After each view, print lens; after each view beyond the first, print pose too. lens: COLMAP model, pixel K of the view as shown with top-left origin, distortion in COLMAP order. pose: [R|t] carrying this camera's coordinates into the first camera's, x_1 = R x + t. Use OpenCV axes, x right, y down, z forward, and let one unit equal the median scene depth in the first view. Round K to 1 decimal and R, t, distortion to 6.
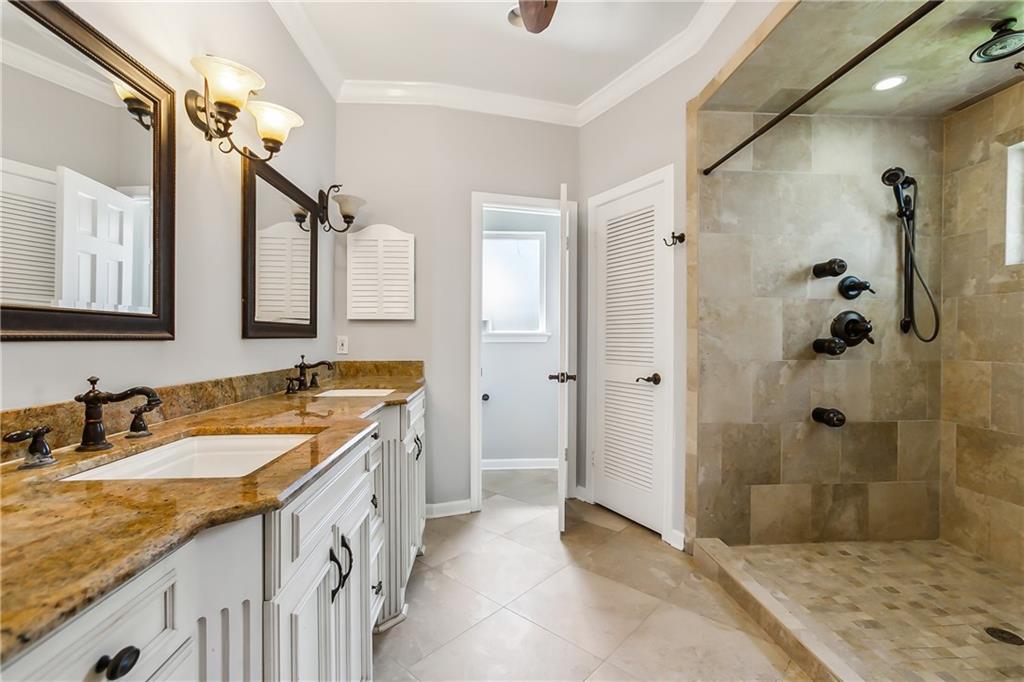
lens RADIAL K [[462.4, 0, 515.1], [0, 462.4, 338.3], [0, 0, 1]] dist [-0.004651, 0.009624]
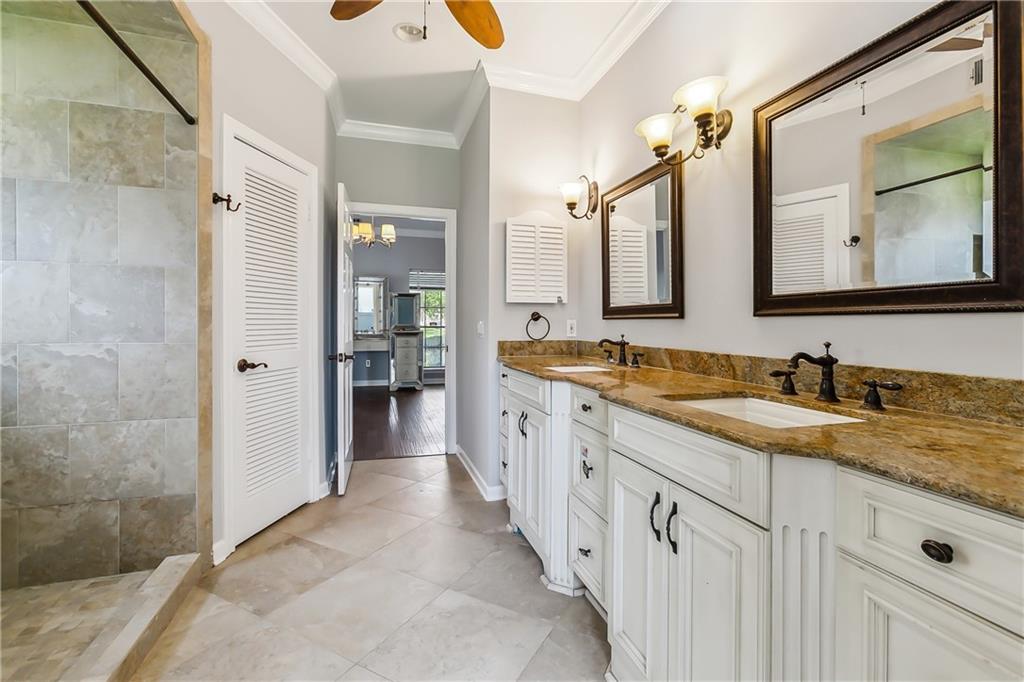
lens RADIAL K [[462.4, 0, 515.1], [0, 462.4, 338.3], [0, 0, 1]] dist [-0.004651, 0.009624]
pose [[-0.972514, 0.001506, -0.232839, 0.108192], [-0.006292, 0.999444, 0.032744, 0.021342], [0.232759, 0.033309, -0.971964, 2.162086]]
